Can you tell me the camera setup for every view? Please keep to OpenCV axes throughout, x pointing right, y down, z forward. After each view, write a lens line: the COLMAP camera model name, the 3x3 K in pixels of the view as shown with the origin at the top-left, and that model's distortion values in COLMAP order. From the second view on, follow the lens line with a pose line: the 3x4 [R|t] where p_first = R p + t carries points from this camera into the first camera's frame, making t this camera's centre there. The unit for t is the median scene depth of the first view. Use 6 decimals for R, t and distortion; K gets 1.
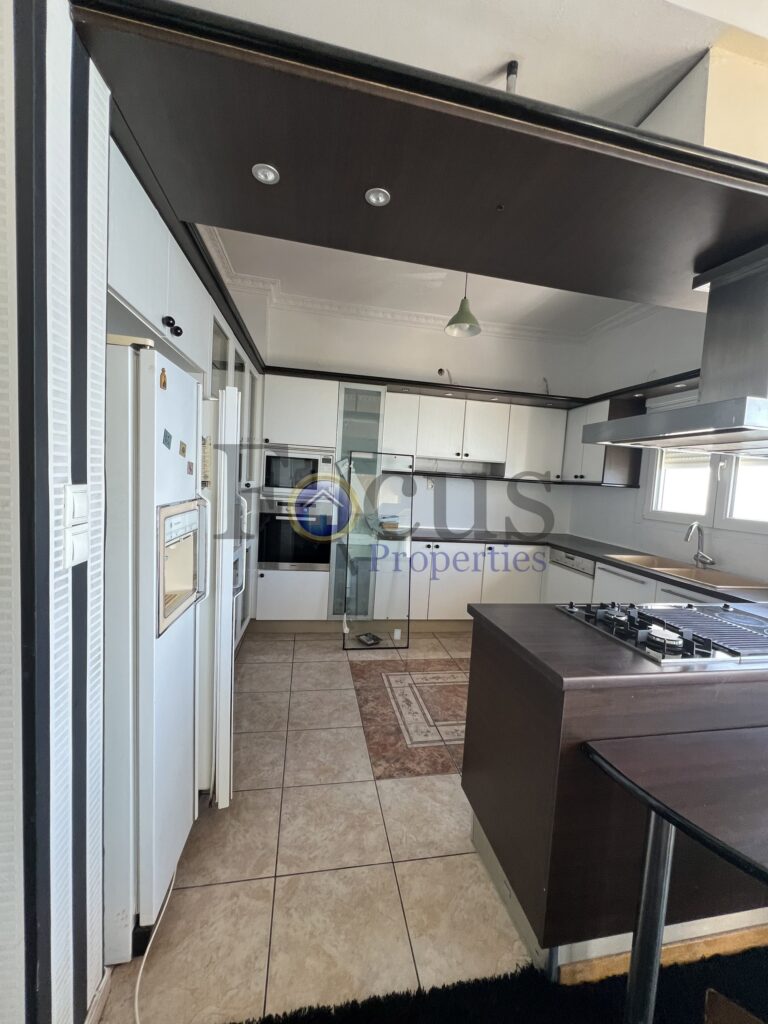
lens RADIAL K [[411.5, 0, 388.0], [0, 411.5, 510.0], [0, 0, 1]] dist [-0.002214, 0.000750]
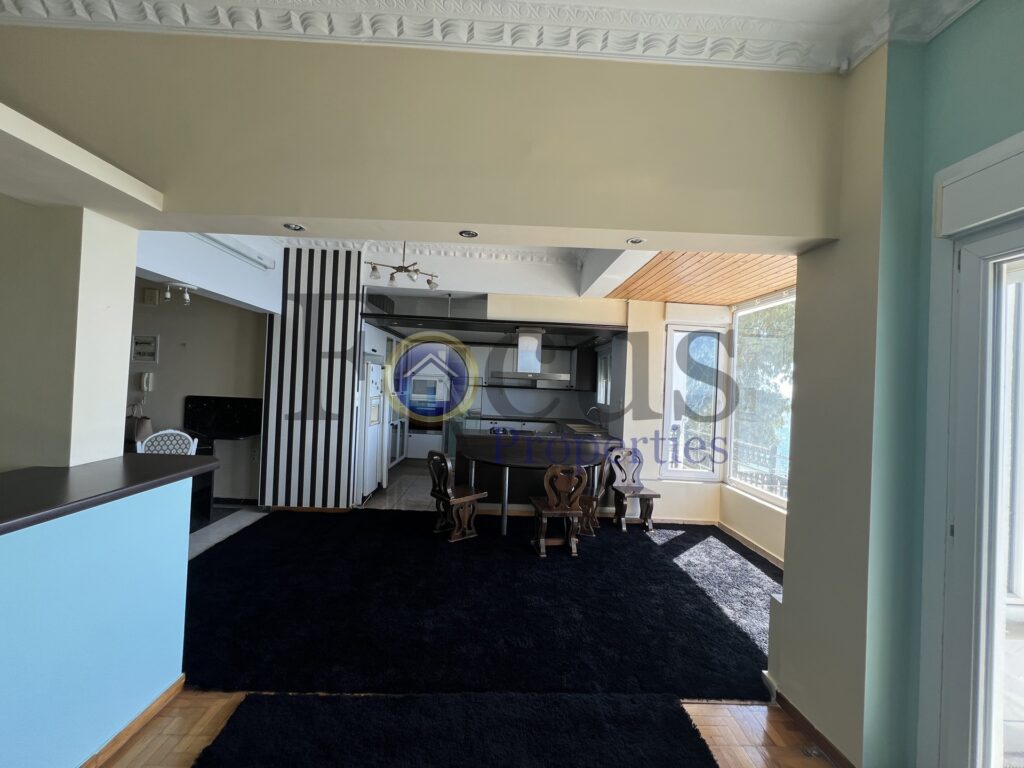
lens RADIAL K [[411.5, 0, 509.8], [0, 411.5, 381.6], [0, 0, 1]] dist [-0.002214, 0.000750]
pose [[0.988888, -0.018056, -0.147561, 1.282065], [0.004363, 0.995694, -0.092600, 0.196579], [0.148598, 0.090927, 0.984709, -2.555425]]
